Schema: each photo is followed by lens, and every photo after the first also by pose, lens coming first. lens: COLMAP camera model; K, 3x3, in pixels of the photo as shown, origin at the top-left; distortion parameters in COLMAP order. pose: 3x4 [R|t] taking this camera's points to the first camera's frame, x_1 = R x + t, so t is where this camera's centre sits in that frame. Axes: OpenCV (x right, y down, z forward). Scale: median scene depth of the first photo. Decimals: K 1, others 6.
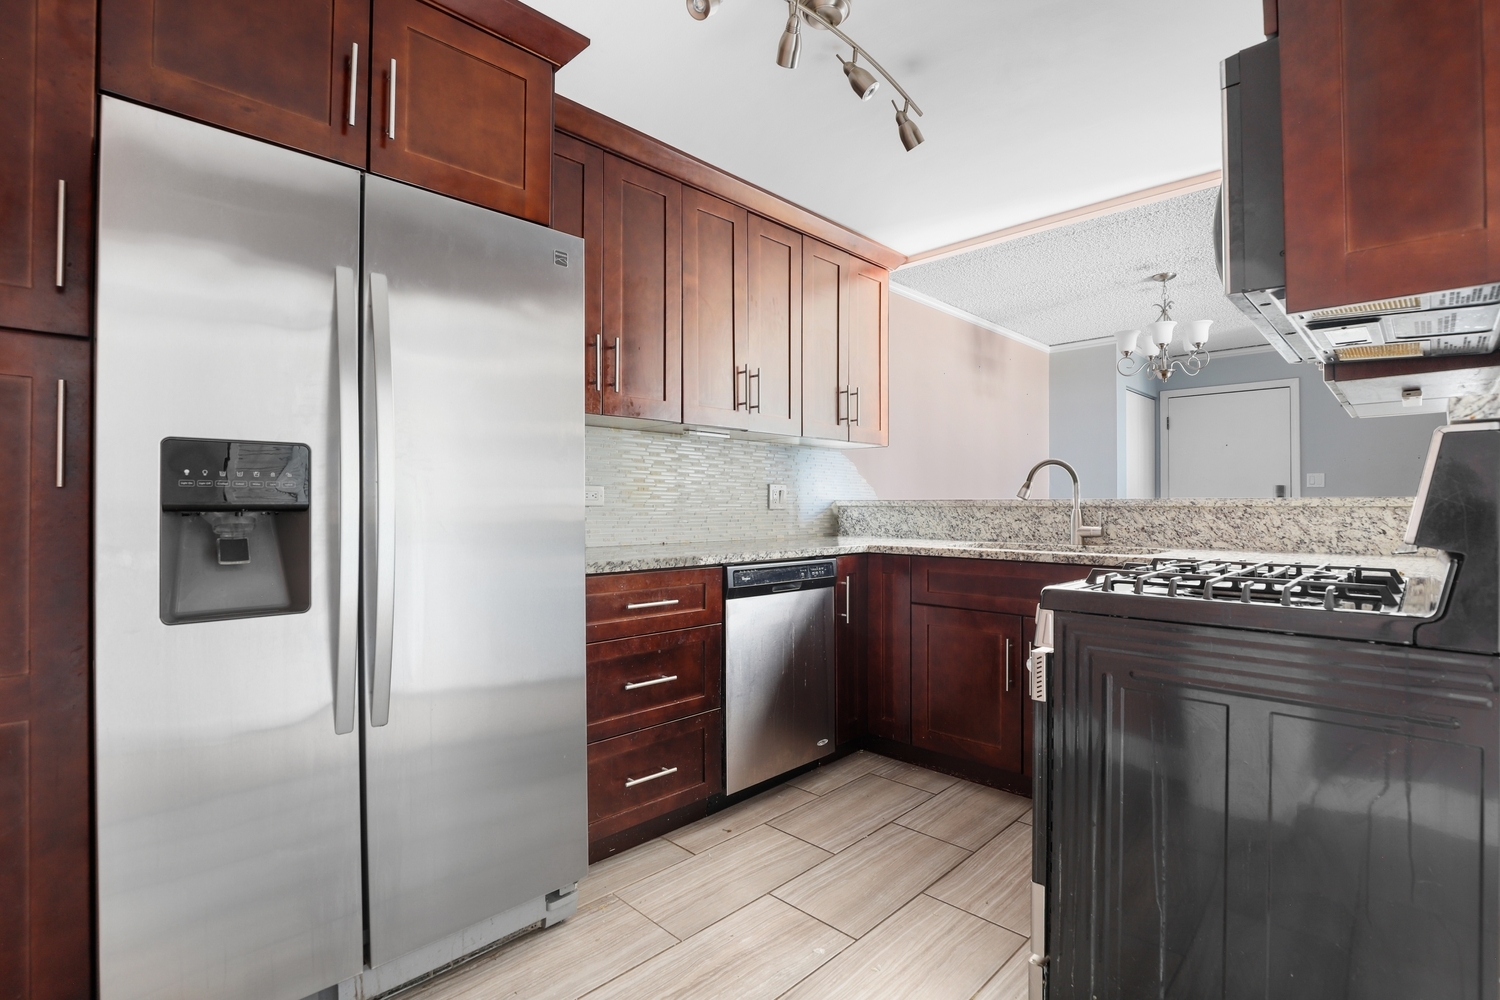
lens RADIAL K [[701.2, 0, 784.9], [0, 701.2, 504.5], [0, 0, 1]] dist [-0.017821, 0.000509]
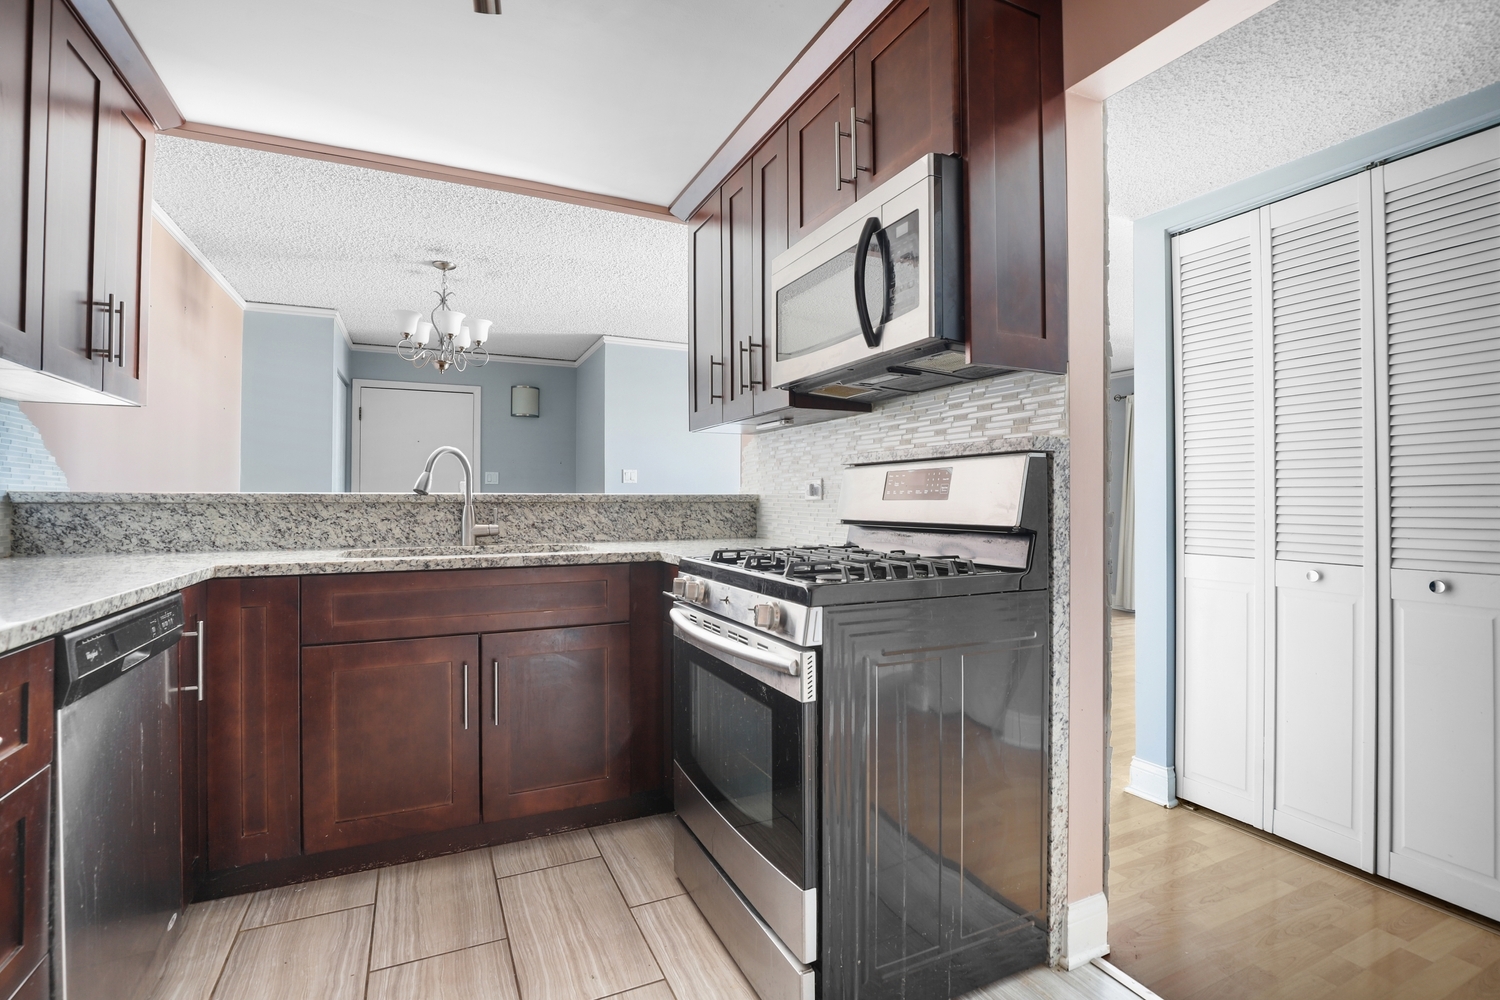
lens RADIAL K [[701.2, 0, 750.2], [0, 701.2, 494.9], [0, 0, 1]] dist [-0.017821, 0.000509]
pose [[0.373096, 0.006560, 0.927770, -0.283079], [-0.000645, 0.999977, -0.006811, -0.000954], [-0.927793, 0.001943, 0.373091, 0.348013]]
